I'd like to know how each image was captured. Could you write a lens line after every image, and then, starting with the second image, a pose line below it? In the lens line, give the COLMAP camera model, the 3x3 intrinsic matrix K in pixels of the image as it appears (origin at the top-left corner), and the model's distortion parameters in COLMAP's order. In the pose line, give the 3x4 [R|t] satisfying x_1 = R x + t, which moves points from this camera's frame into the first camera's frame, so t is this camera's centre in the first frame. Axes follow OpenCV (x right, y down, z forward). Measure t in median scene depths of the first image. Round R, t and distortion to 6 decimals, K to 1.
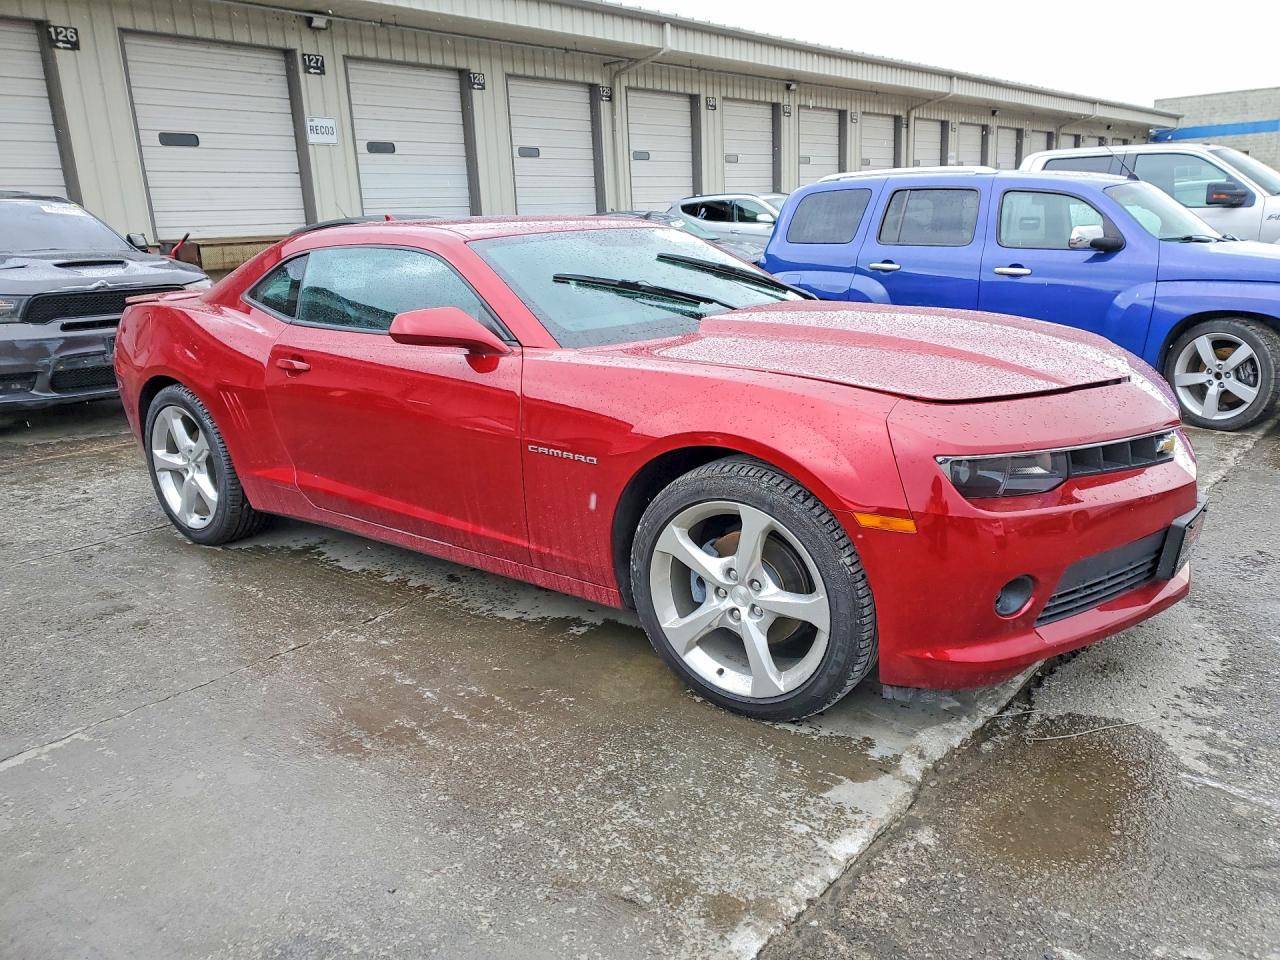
lens RADIAL K [[997.2, 0, 640.0], [0, 997.2, 480.0], [0, 0, 1]] dist [0.006389, 0.003663]
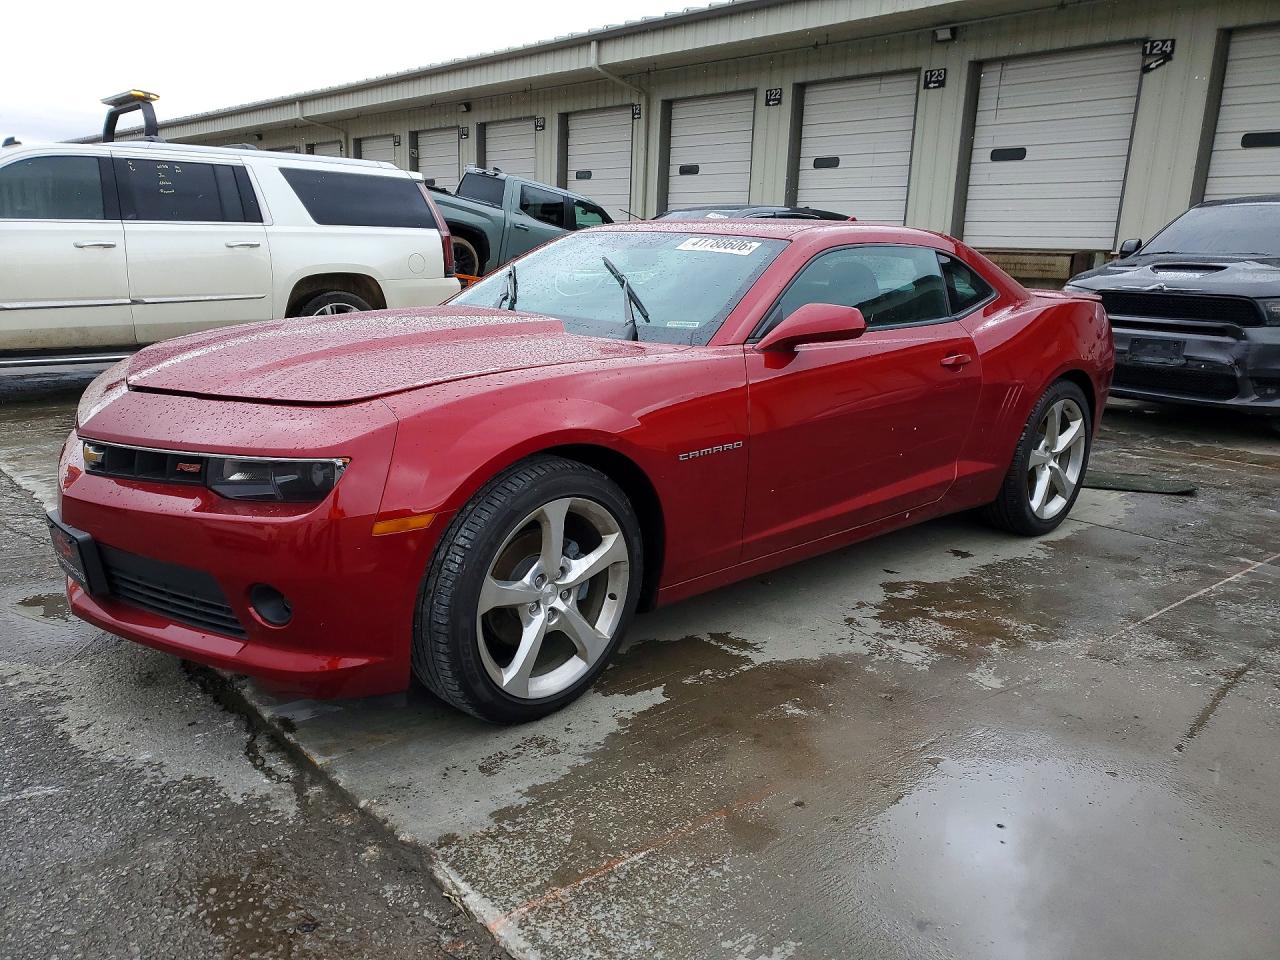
lens RADIAL K [[936.0, 0, 640.0], [0, 936.0, 480.0], [0, 0, 1]] dist [0.024271, 0.002487]
pose [[-0.128696, 0.286154, -0.949501, 0.898296], [-0.266763, 0.912182, 0.311065, -0.309532], [0.955131, 0.293325, -0.041059, 1.037632]]
